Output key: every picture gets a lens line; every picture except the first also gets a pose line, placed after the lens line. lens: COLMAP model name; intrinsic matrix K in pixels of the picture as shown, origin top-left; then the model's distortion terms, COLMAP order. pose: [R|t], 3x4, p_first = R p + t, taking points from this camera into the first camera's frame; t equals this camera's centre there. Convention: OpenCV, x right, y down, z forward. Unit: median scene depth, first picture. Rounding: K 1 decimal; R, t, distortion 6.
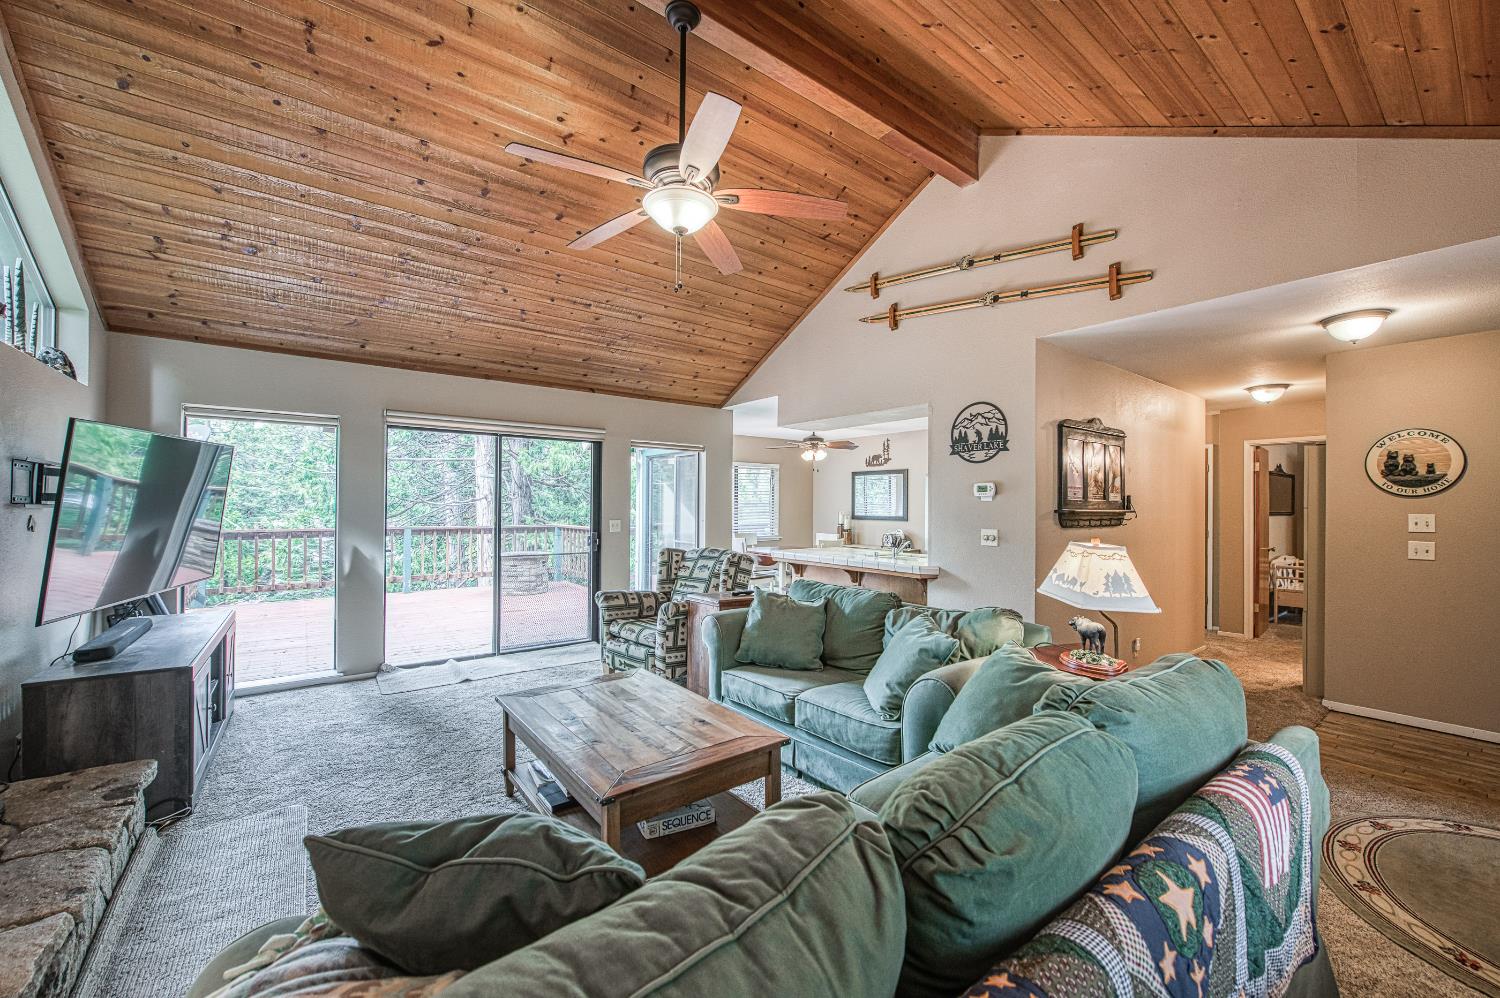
lens RADIAL K [[574.9, 0, 750.6], [0, 574.9, 504.7], [0, 0, 1]] dist [-0.011332, 0.000801]
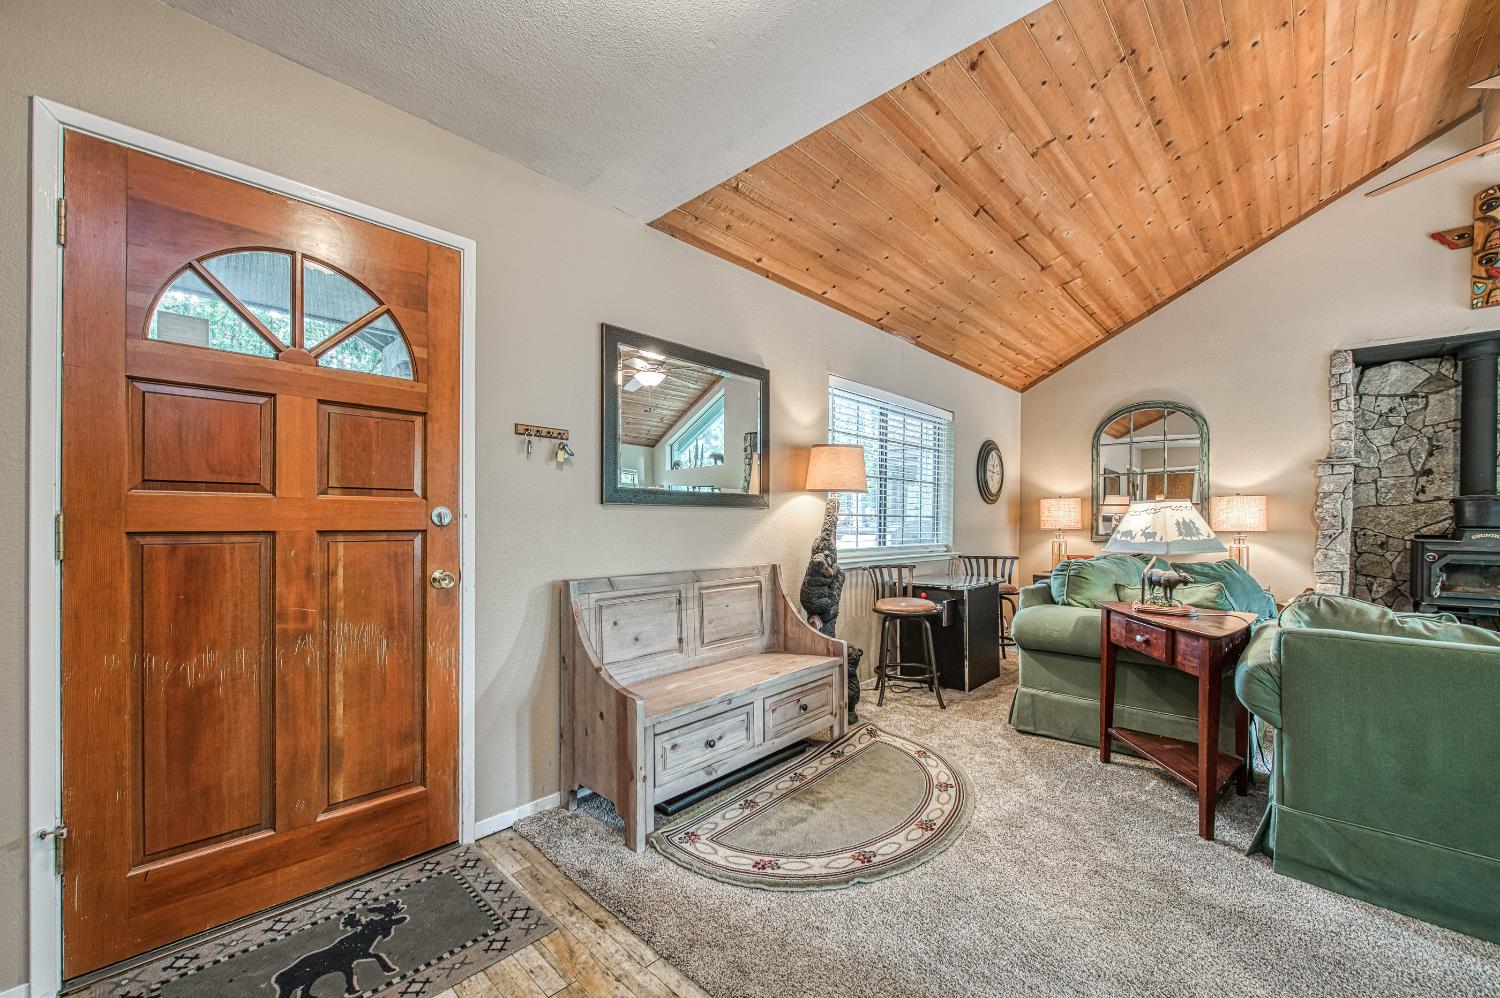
lens RADIAL K [[601.2, 0, 719.4], [0, 601.2, 525.6], [0, 0, 1]] dist [-0.016156, -0.000116]
pose [[-0.988867, -0.011742, -0.148339, 0.819554], [-0.012529, 0.999912, 0.004377, 0.061656], [0.148274, 0.006186, -0.988927, 1.016608]]
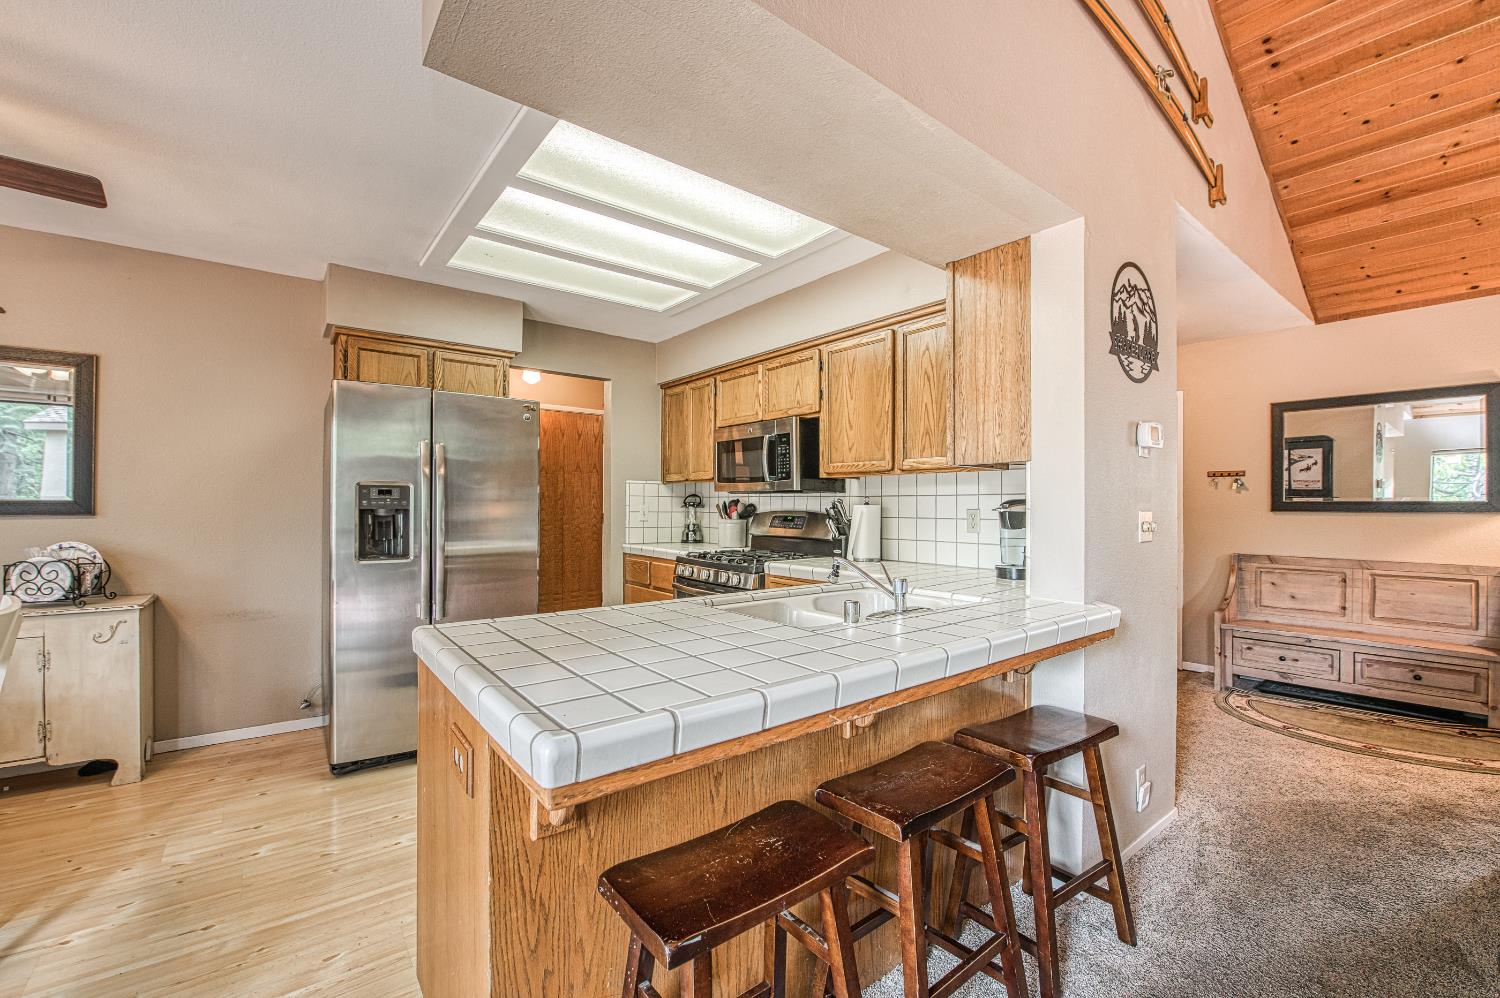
lens RADIAL K [[601.2, 0, 744.0], [0, 601.2, 508.0], [0, 0, 1]] dist [-0.016156, -0.000116]
pose [[-0.000772, -0.013706, 0.999906, -0.130632], [-0.009839, 0.999858, 0.013697, 0.033381], [-0.999951, -0.009828, -0.000906, 1.283367]]
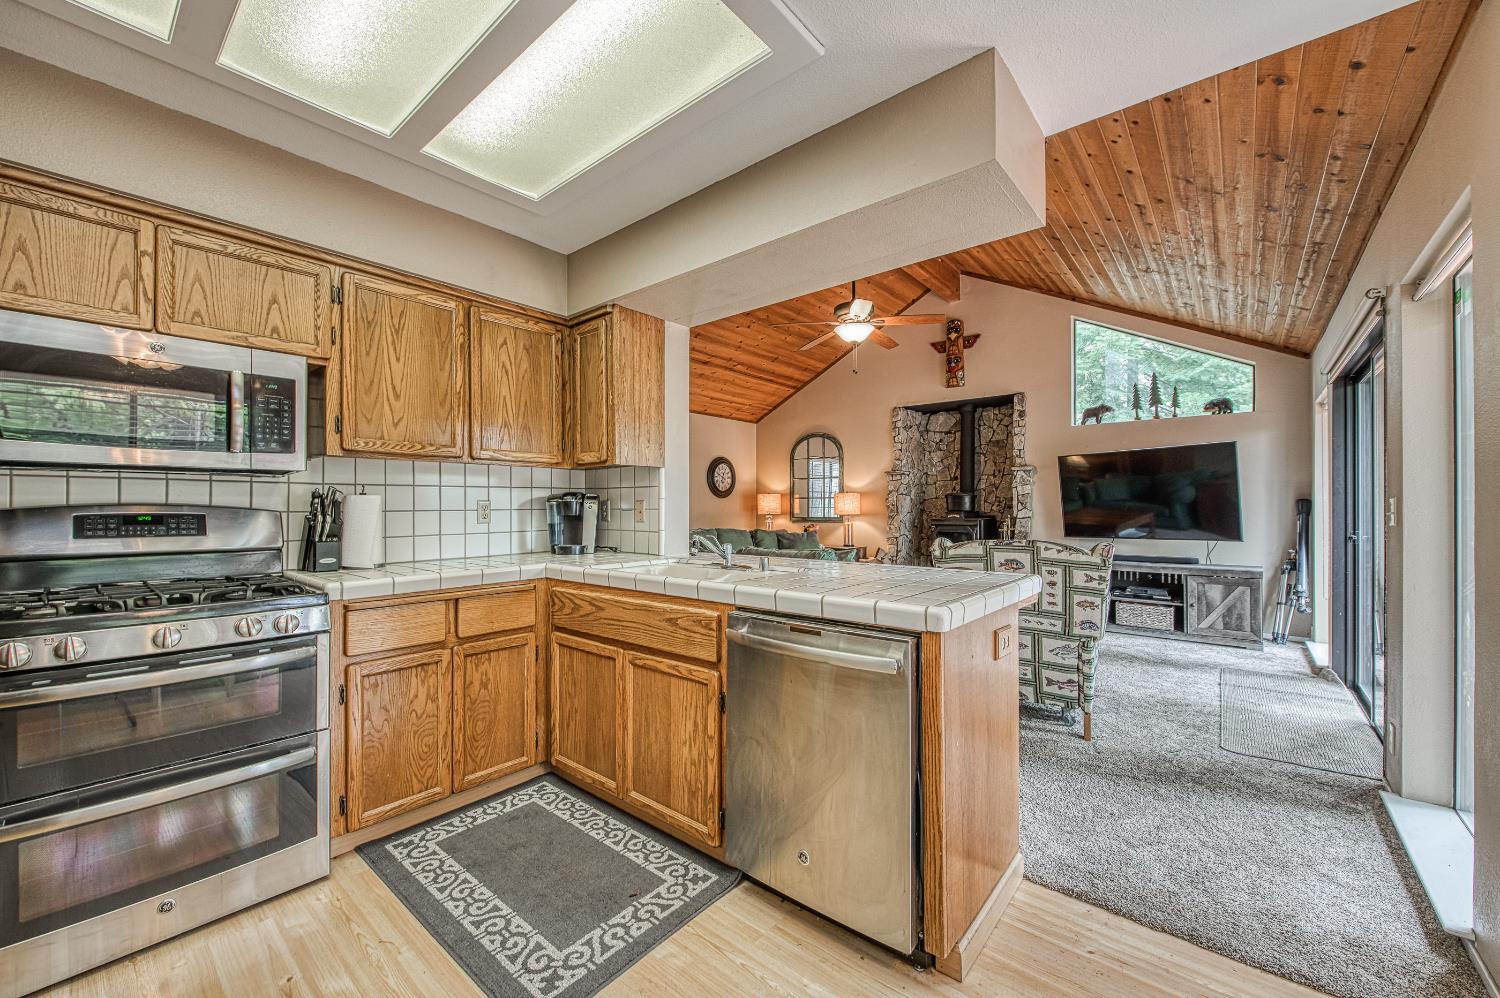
lens RADIAL K [[601.2, 0, 748.1], [0, 601.2, 505.6], [0, 0, 1]] dist [-0.016156, -0.000116]
pose [[-0.974457, -0.005621, -0.224505, 0.417426], [-0.004346, 0.999972, -0.006173, 0.050729], [0.224533, -0.005039, -0.974453, 1.799905]]
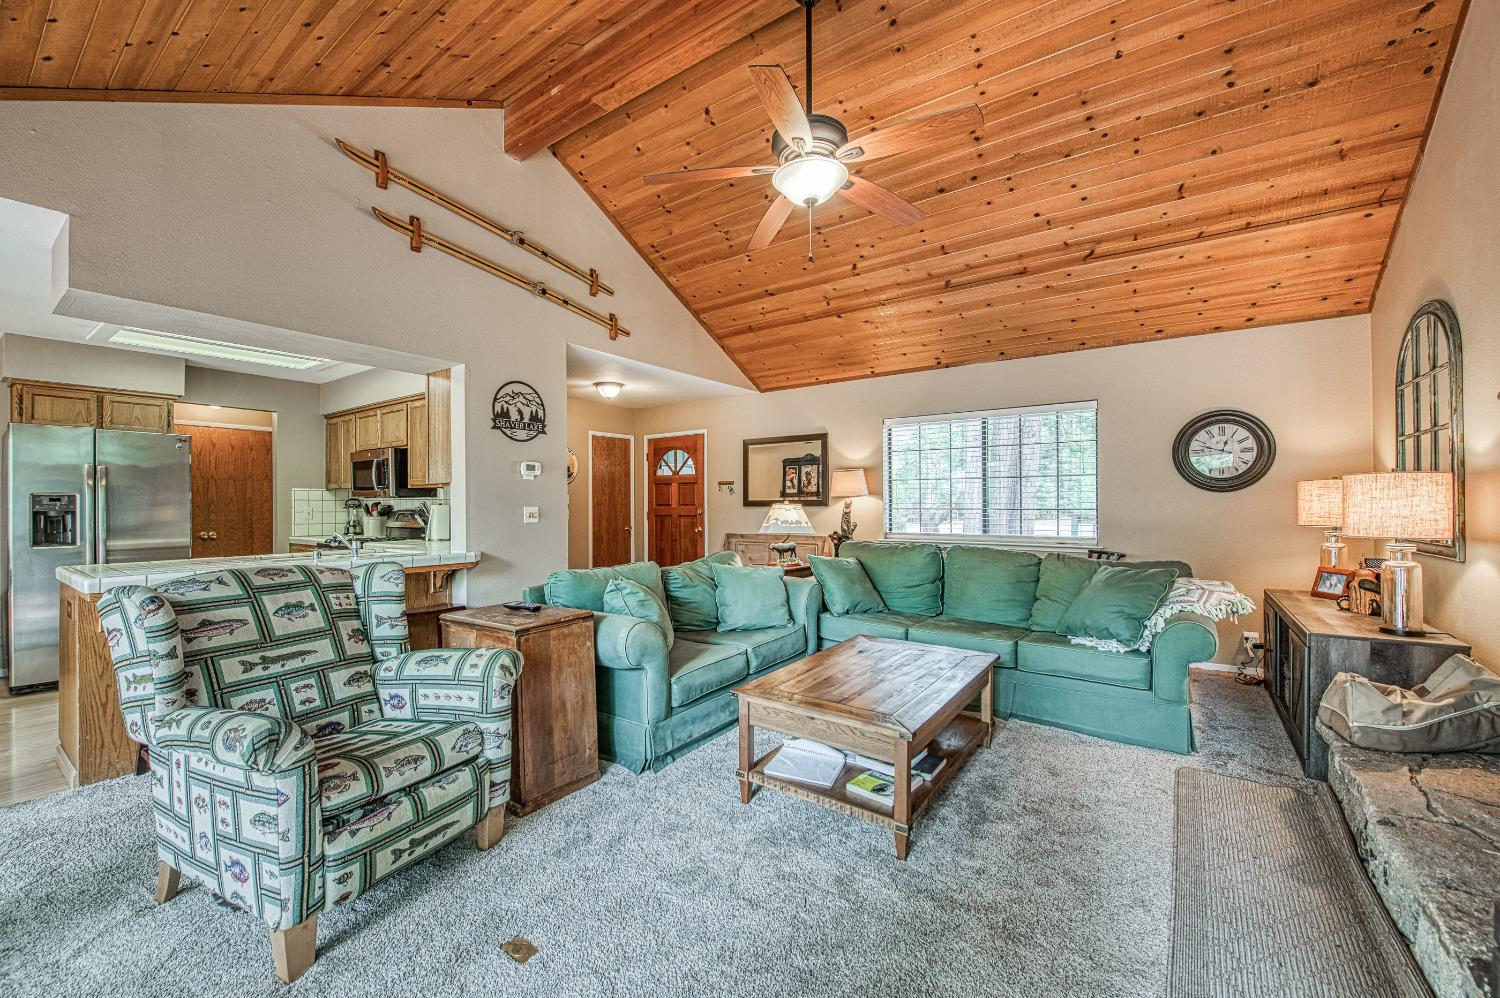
lens RADIAL K [[601.2, 0, 727.9], [0, 601.2, 506.3], [0, 0, 1]] dist [-0.016156, -0.000116]
pose [[-0.273165, -0.008736, 0.961928, -0.682558], [-0.001320, 0.999961, 0.008706, 0.029657], [-0.961966, 0.001108, -0.273166, 0.891515]]
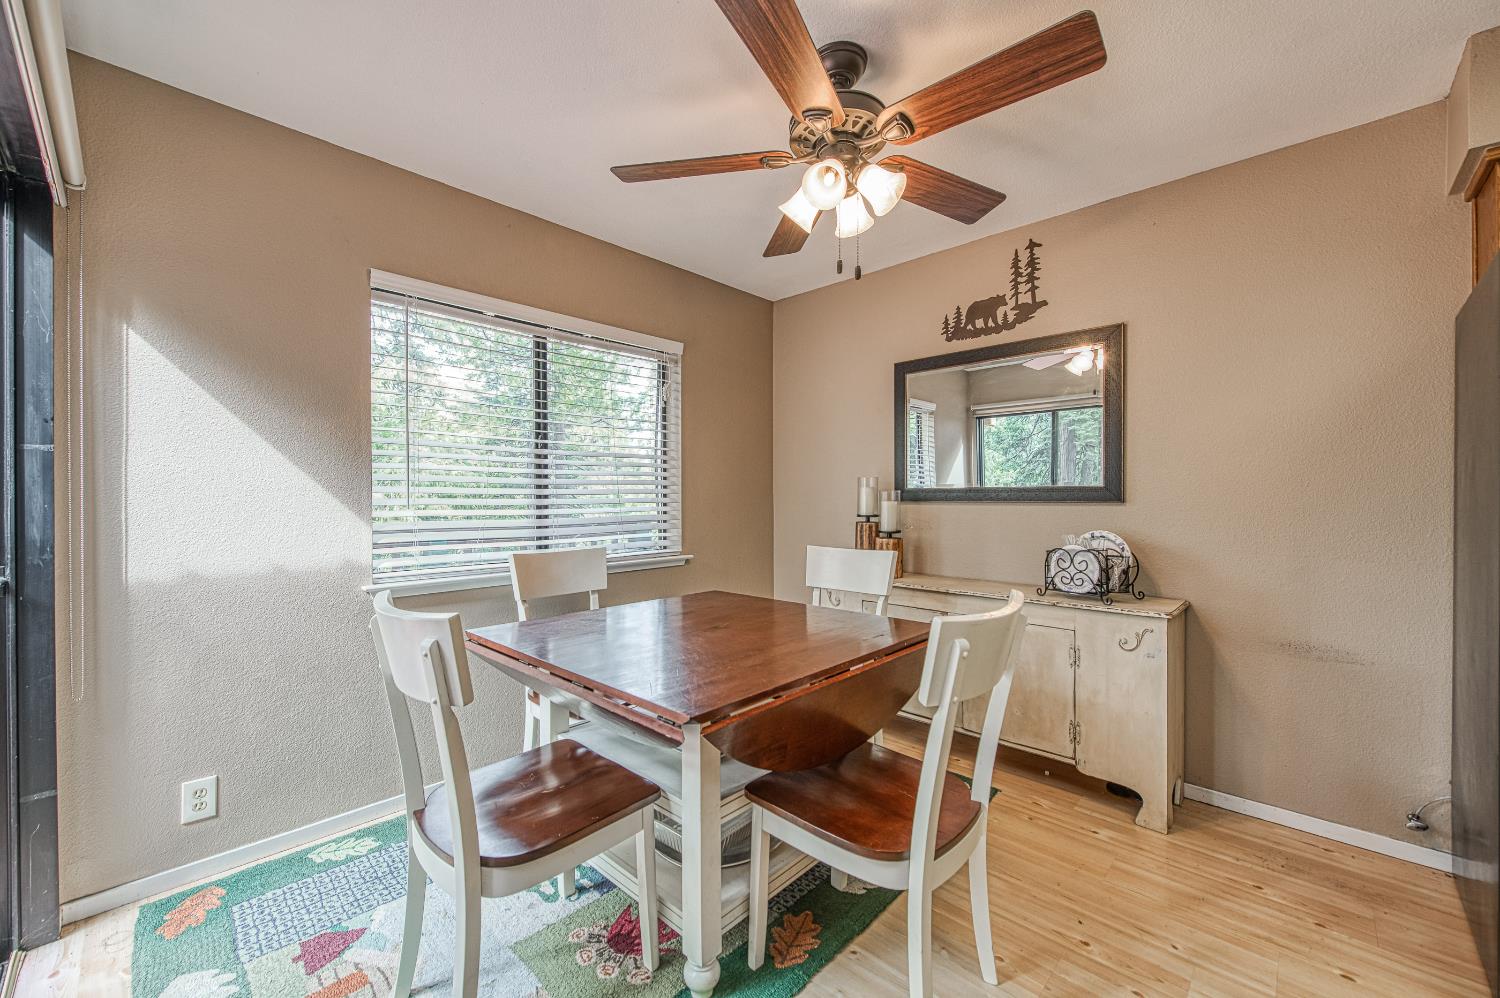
lens RADIAL K [[601.2, 0, 702.0], [0, 601.2, 492.9], [0, 0, 1]] dist [-0.016156, -0.000116]
pose [[0.995252, -0.007525, 0.097036, 0.059060], [0.008143, 0.999949, -0.005978, 0.049213], [-0.096986, 0.006740, 0.995263, 1.463759]]
